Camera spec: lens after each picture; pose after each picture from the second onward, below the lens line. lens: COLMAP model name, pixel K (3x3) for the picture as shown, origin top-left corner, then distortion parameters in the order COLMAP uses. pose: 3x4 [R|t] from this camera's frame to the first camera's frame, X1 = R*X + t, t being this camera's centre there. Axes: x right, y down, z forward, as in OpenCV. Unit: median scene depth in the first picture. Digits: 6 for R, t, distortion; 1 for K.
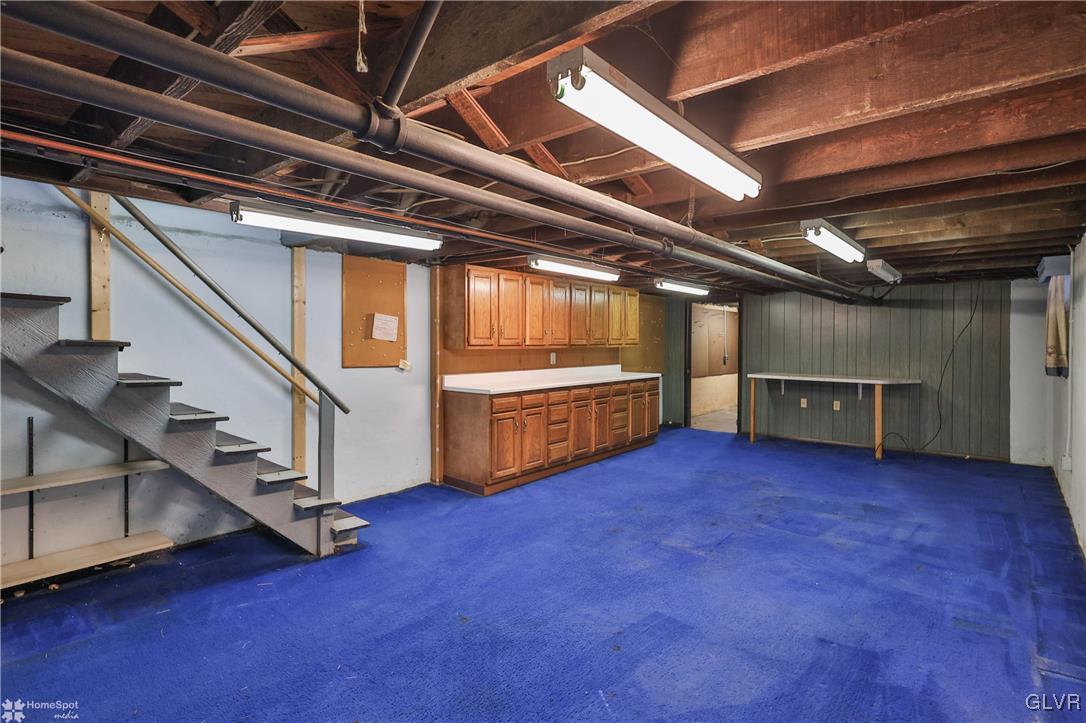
lens RADIAL K [[543.2, 0, 555.4], [0, 543.2, 343.8], [0, 0, 1]] dist [0.002523, 0.002346]
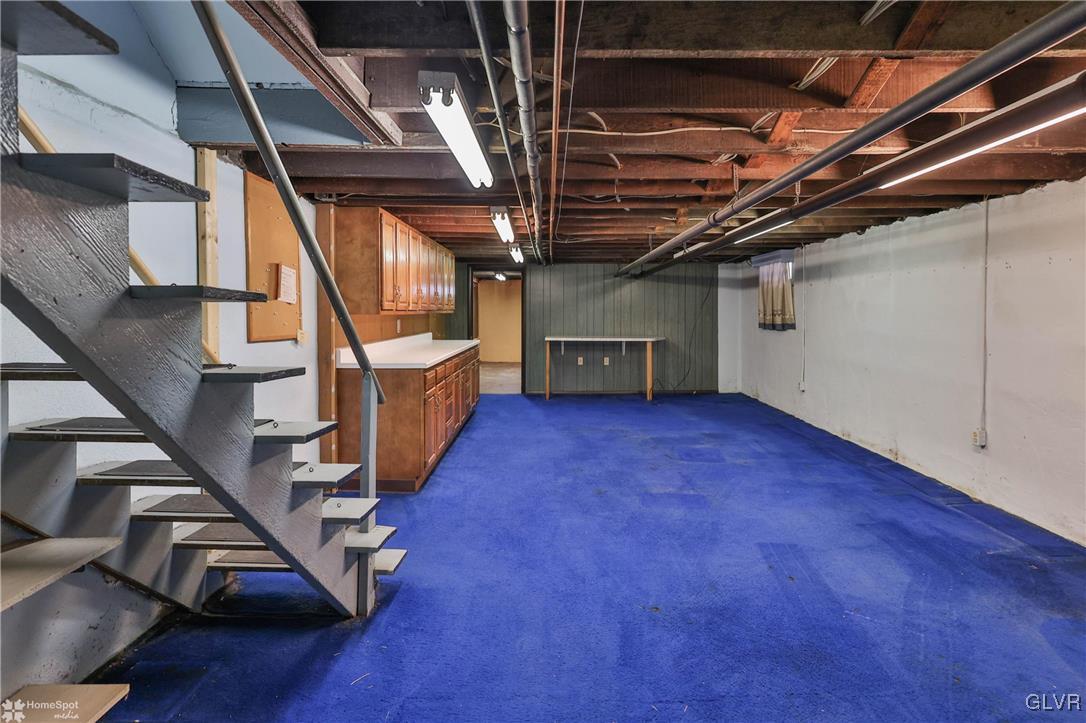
lens RADIAL K [[543.2, 0, 544.3], [0, 543.2, 321.8], [0, 0, 1]] dist [0.002523, 0.002346]
pose [[0.771286, -0.014930, 0.636313, -0.531108], [0.004838, 0.999833, 0.017596, 0.008478], [-0.636470, -0.010493, 0.771230, 0.257621]]
